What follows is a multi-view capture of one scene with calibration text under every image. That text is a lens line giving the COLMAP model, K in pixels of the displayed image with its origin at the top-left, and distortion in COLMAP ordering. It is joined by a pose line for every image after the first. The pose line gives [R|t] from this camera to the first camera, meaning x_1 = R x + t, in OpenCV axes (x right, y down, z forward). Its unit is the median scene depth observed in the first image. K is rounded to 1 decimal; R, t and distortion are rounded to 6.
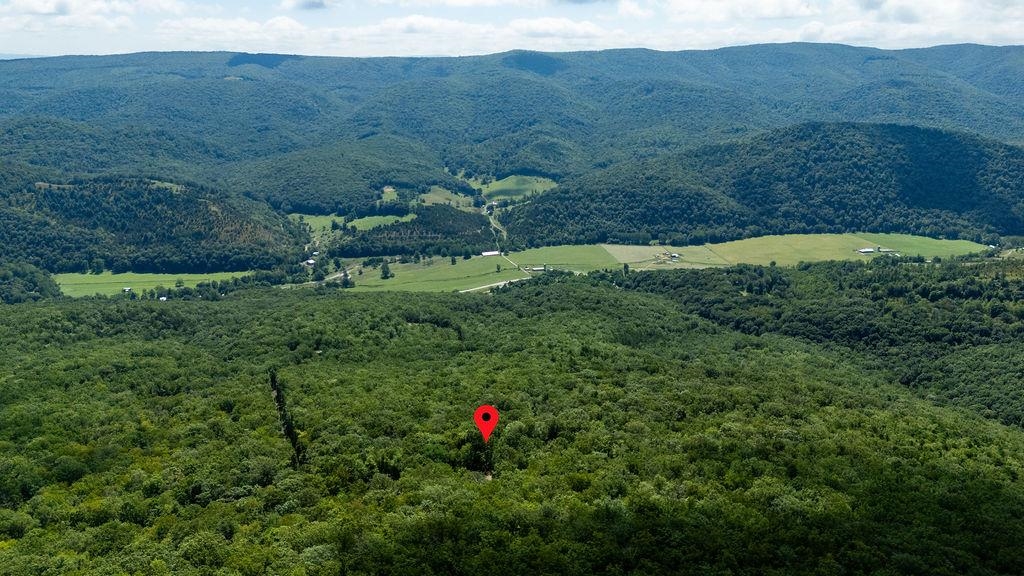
lens RADIAL K [[747.7, 0, 512.0], [0, 747.7, 288.0], [0, 0, 1]] dist [0.084120, -0.105905]
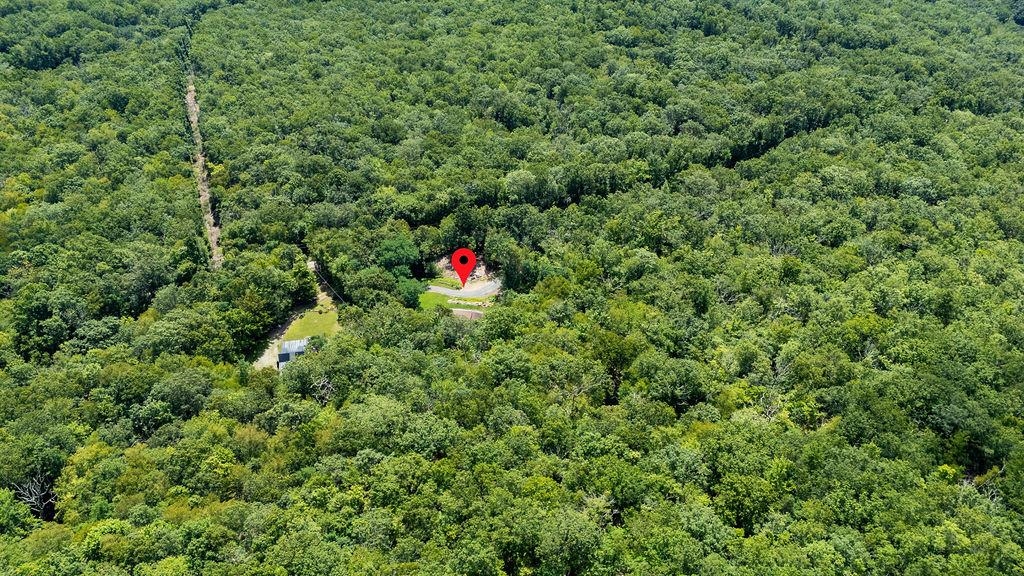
lens RADIAL K [[747.7, 0, 512.0], [0, 747.7, 288.0], [0, 0, 1]] dist [0.084120, -0.105905]
pose [[0.999929, 0.011752, -0.001787, -0.000352], [-0.009122, 0.854939, 0.518649, -0.037517], [0.007623, -0.518596, 0.854986, 0.160567]]
